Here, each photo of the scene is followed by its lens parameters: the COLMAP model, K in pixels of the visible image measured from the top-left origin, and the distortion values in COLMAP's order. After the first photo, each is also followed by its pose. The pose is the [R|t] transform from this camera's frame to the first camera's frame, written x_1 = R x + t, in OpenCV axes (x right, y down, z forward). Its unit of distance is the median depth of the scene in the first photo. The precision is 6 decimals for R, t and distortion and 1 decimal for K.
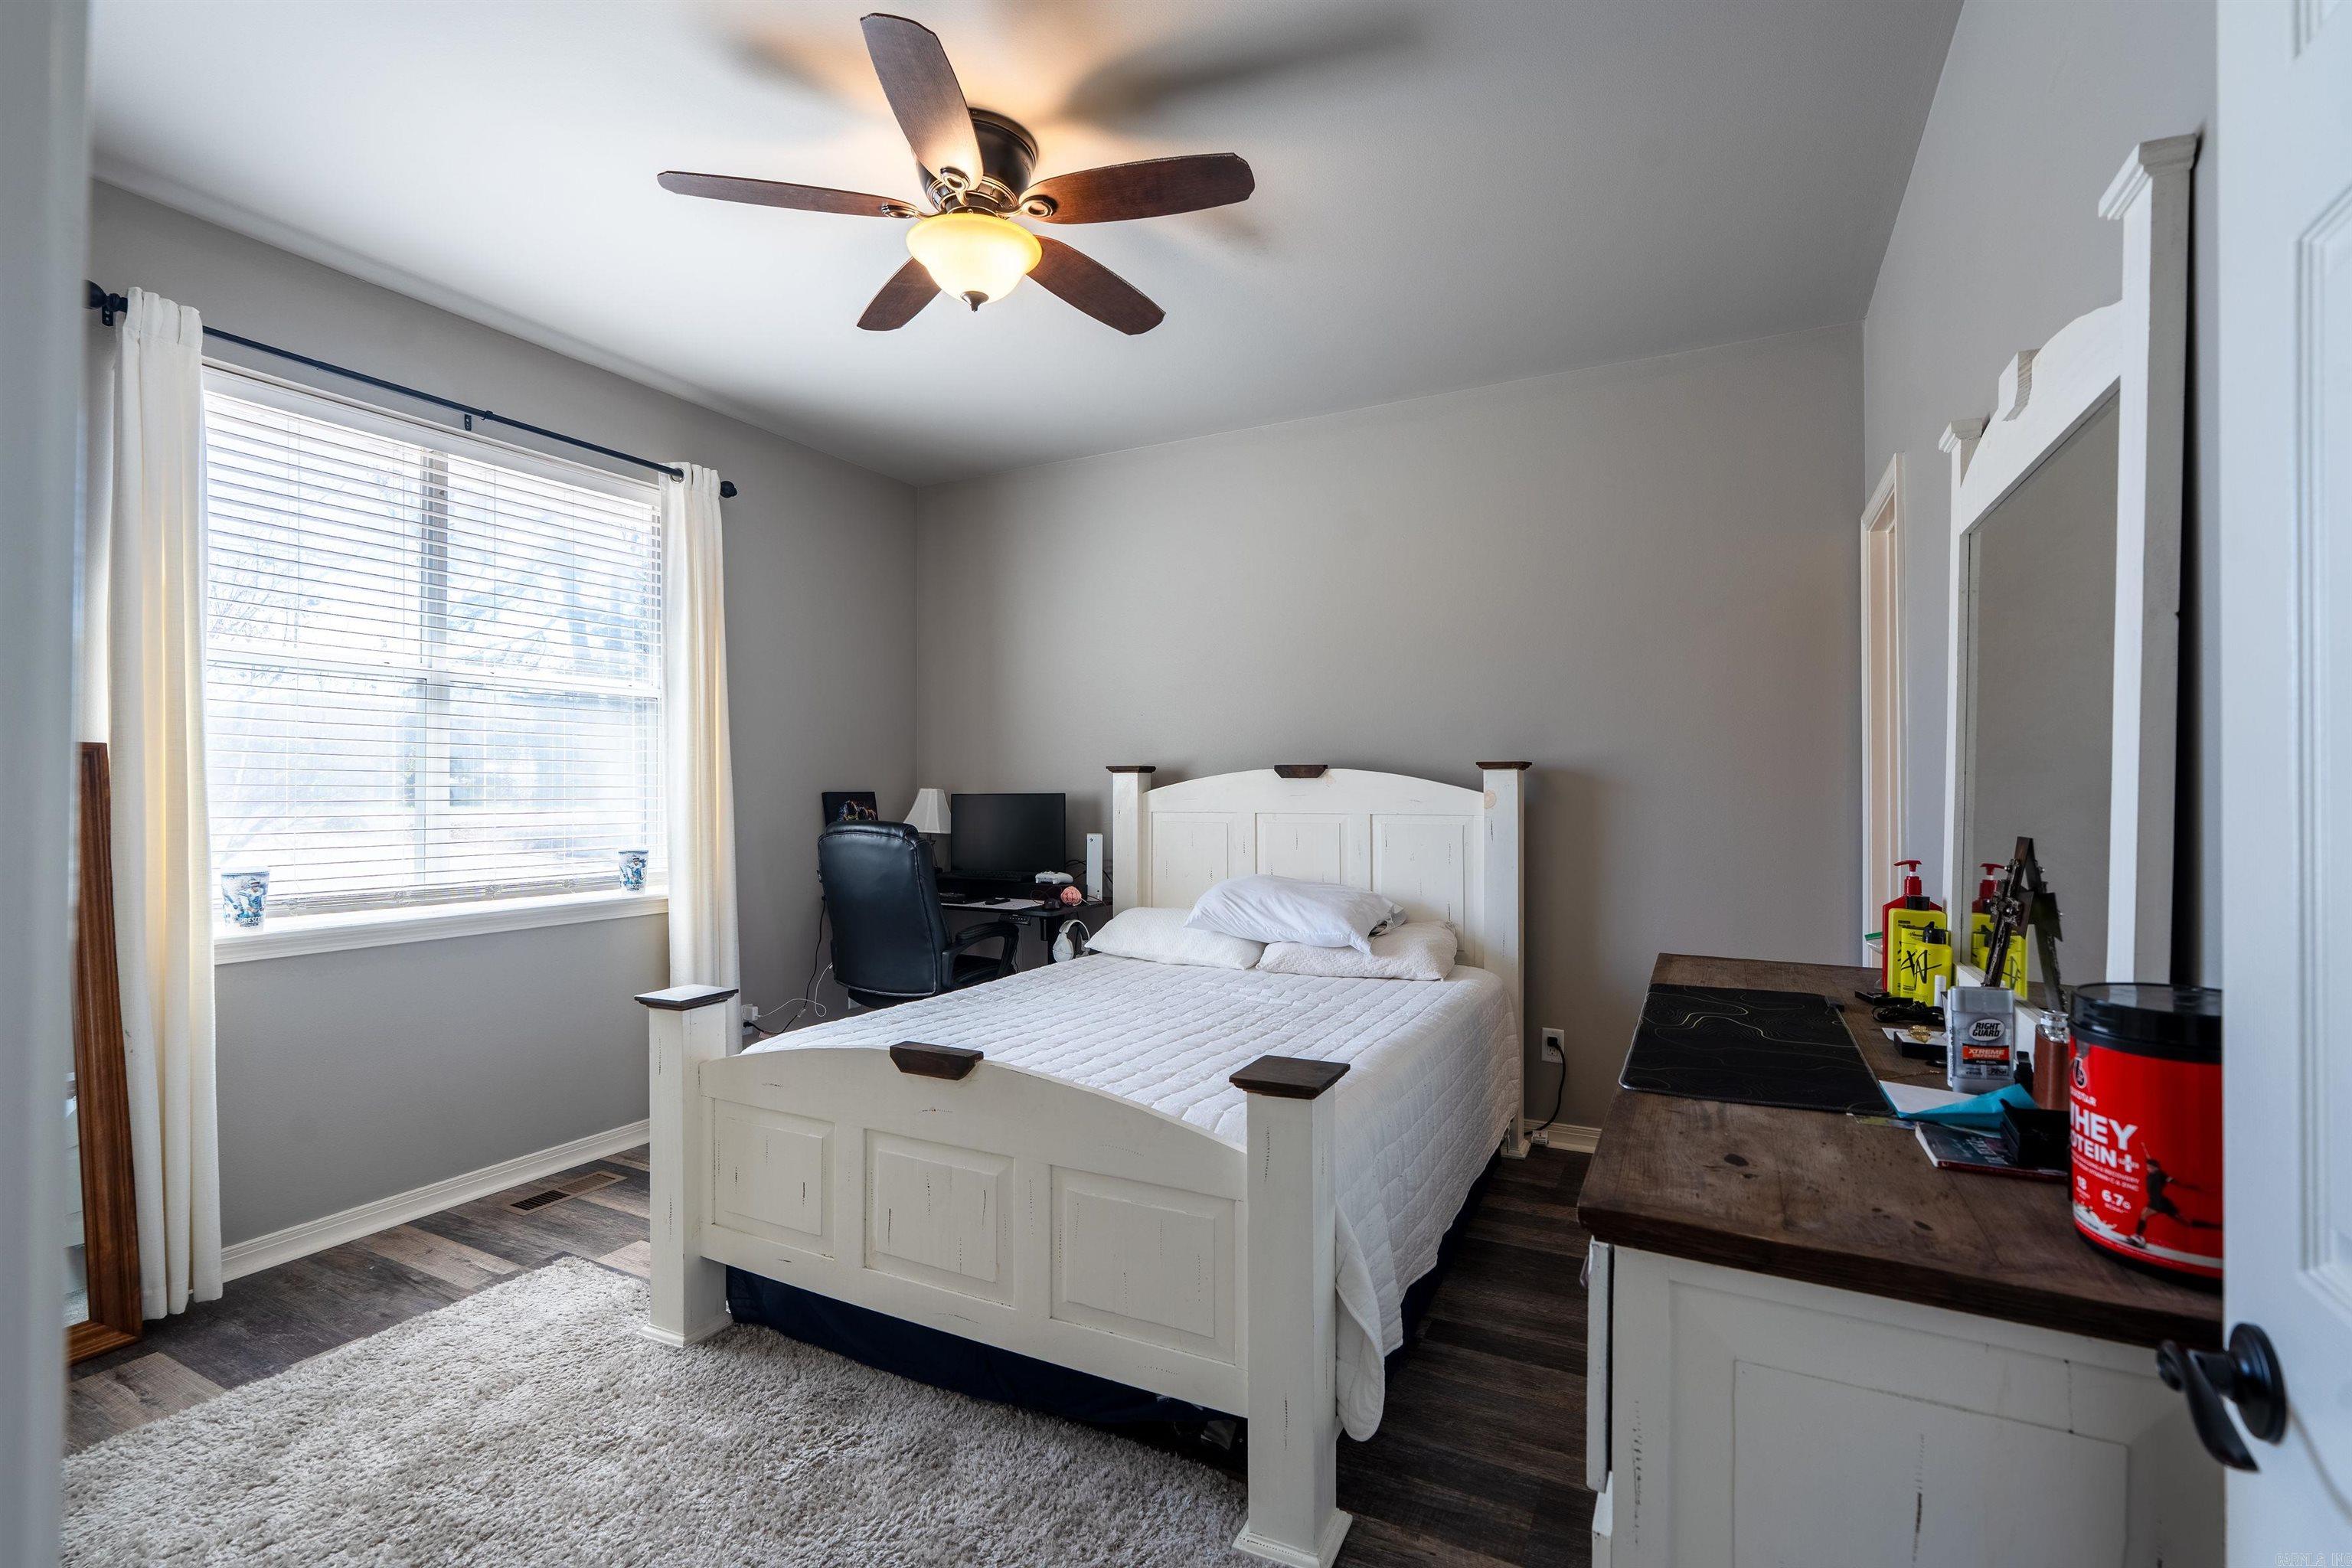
lens RADIAL K [[1071.6, 0, 1177.9], [0, 1071.6, 783.1], [0, 0, 1]] dist [-0.008032, 0.001913]
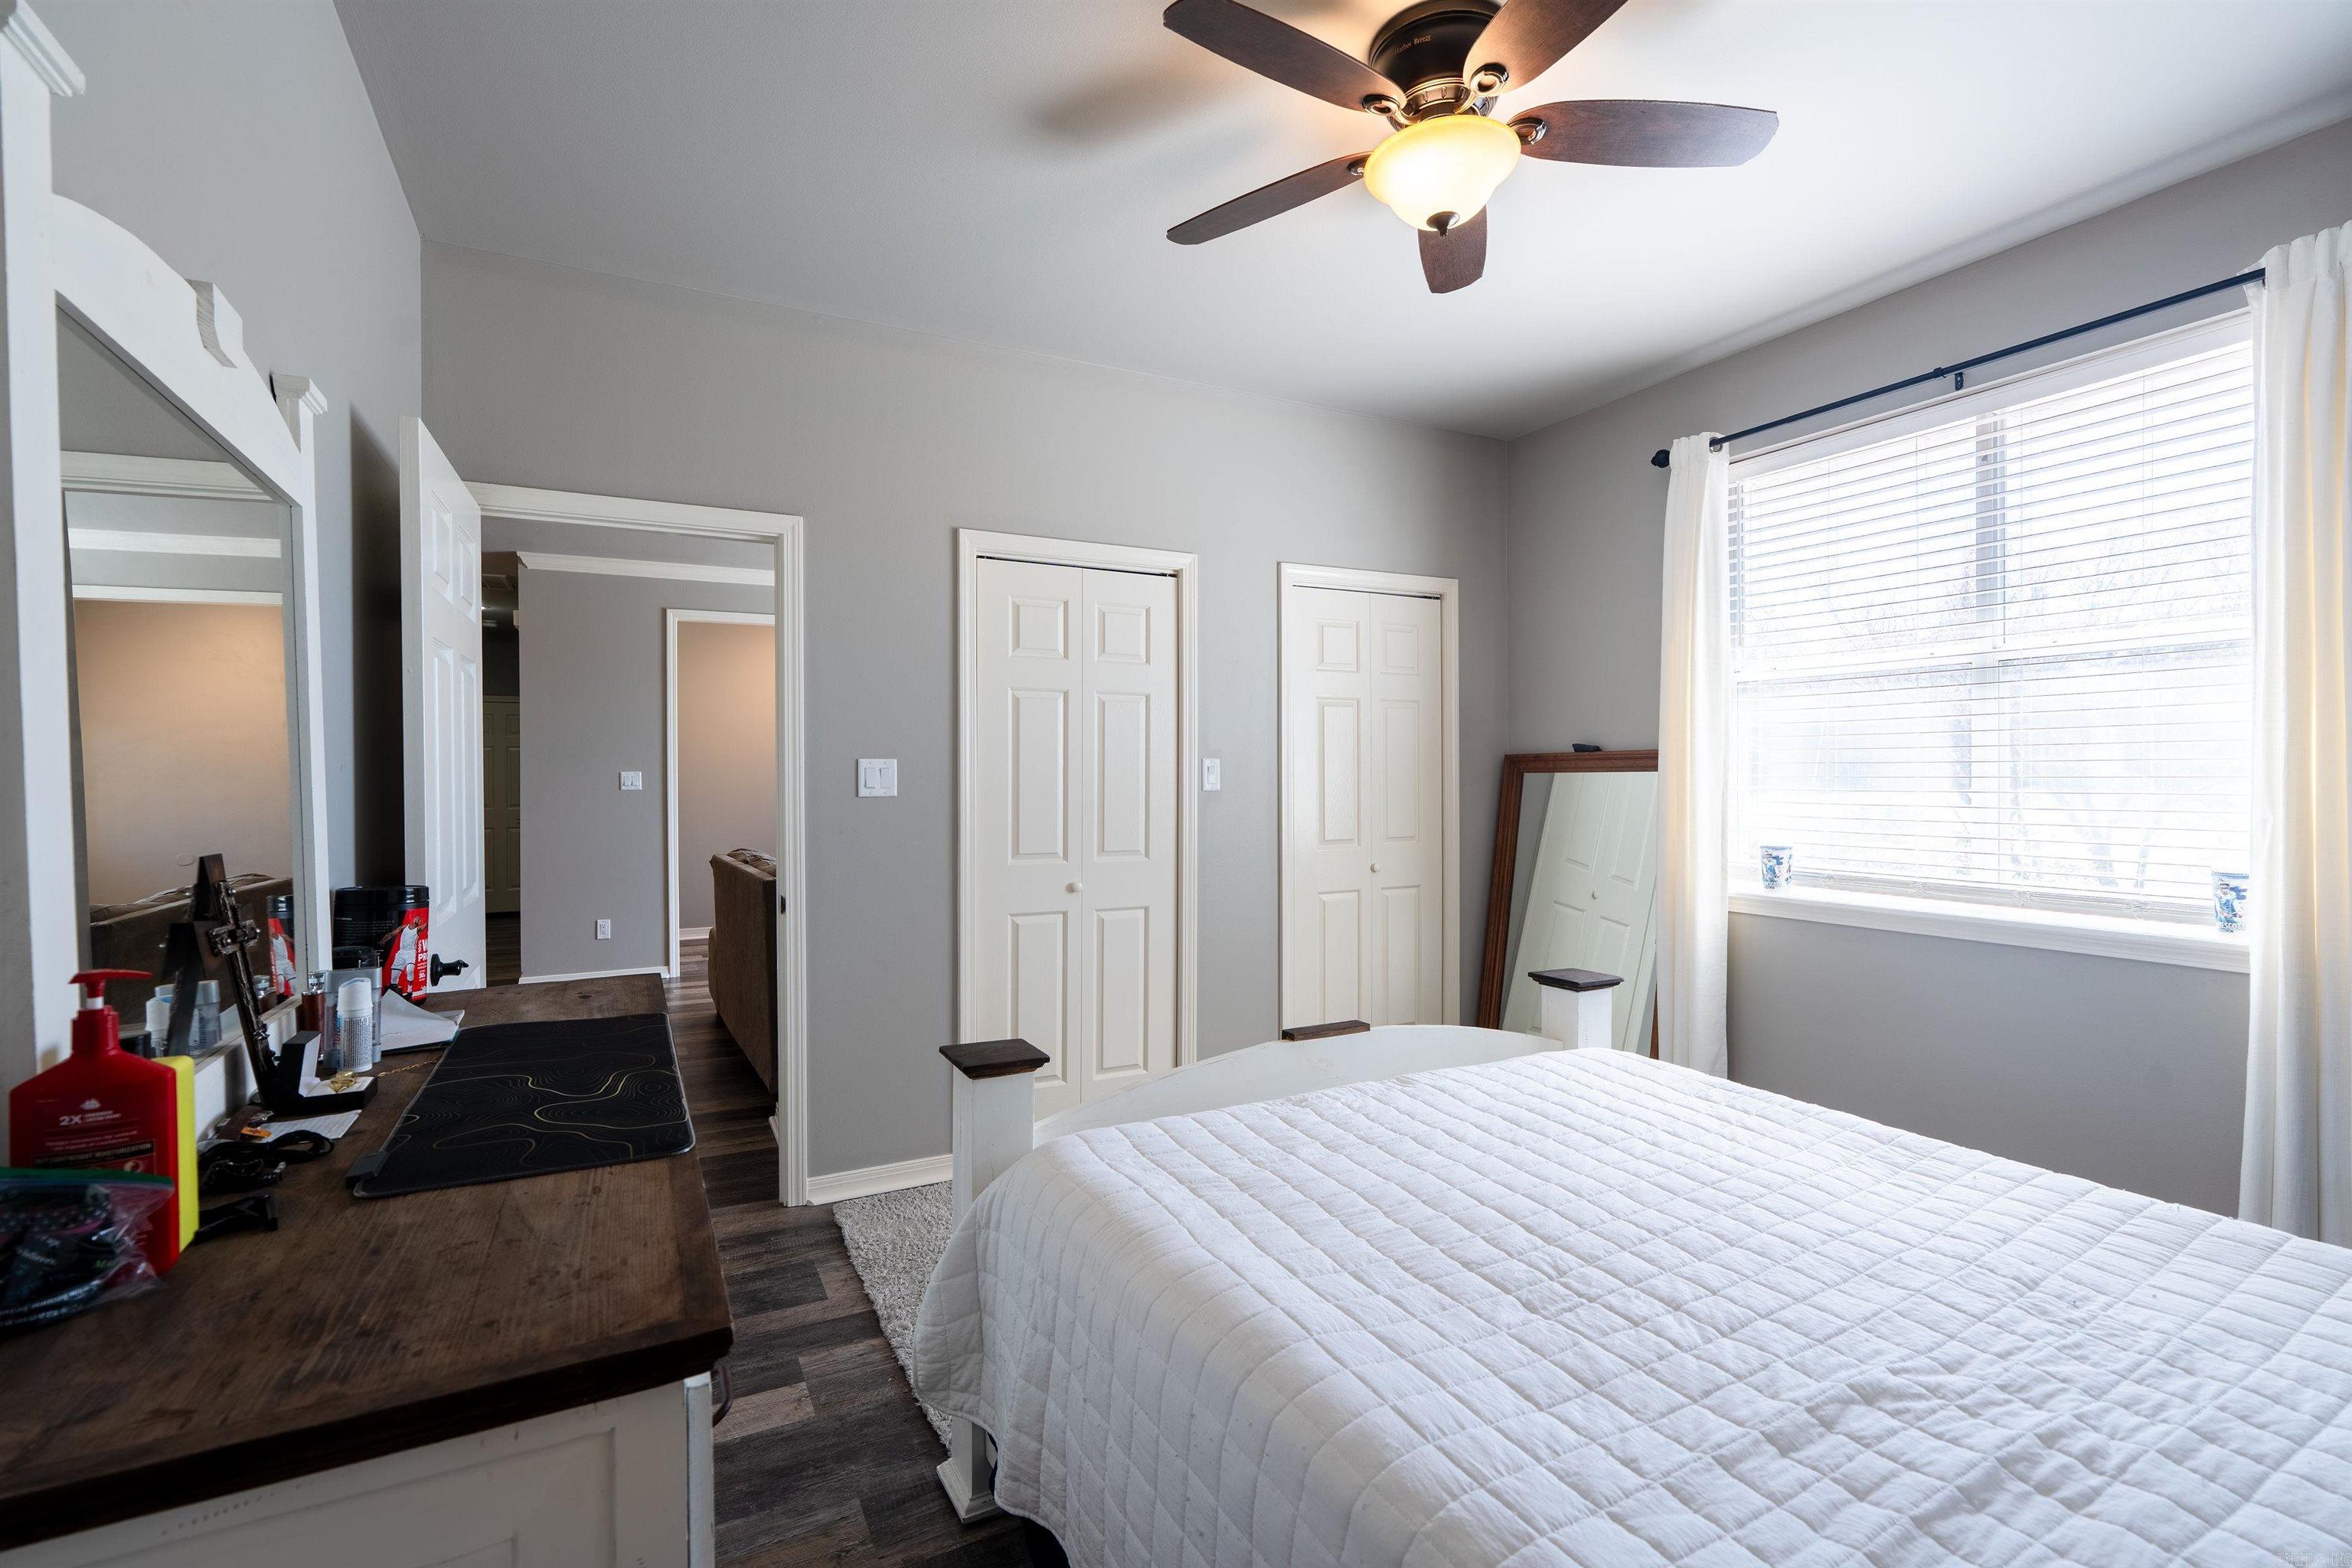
lens RADIAL K [[1061.2, 0, 1167.0], [0, 1061.2, 779.8], [0, 0, 1]] dist [0.012883, 0.000398]
pose [[-0.584692, 0.007541, -0.811220, 0.468387], [0.010158, 0.999946, 0.001974, -0.003248], [0.811192, -0.007086, -0.584737, 0.952043]]
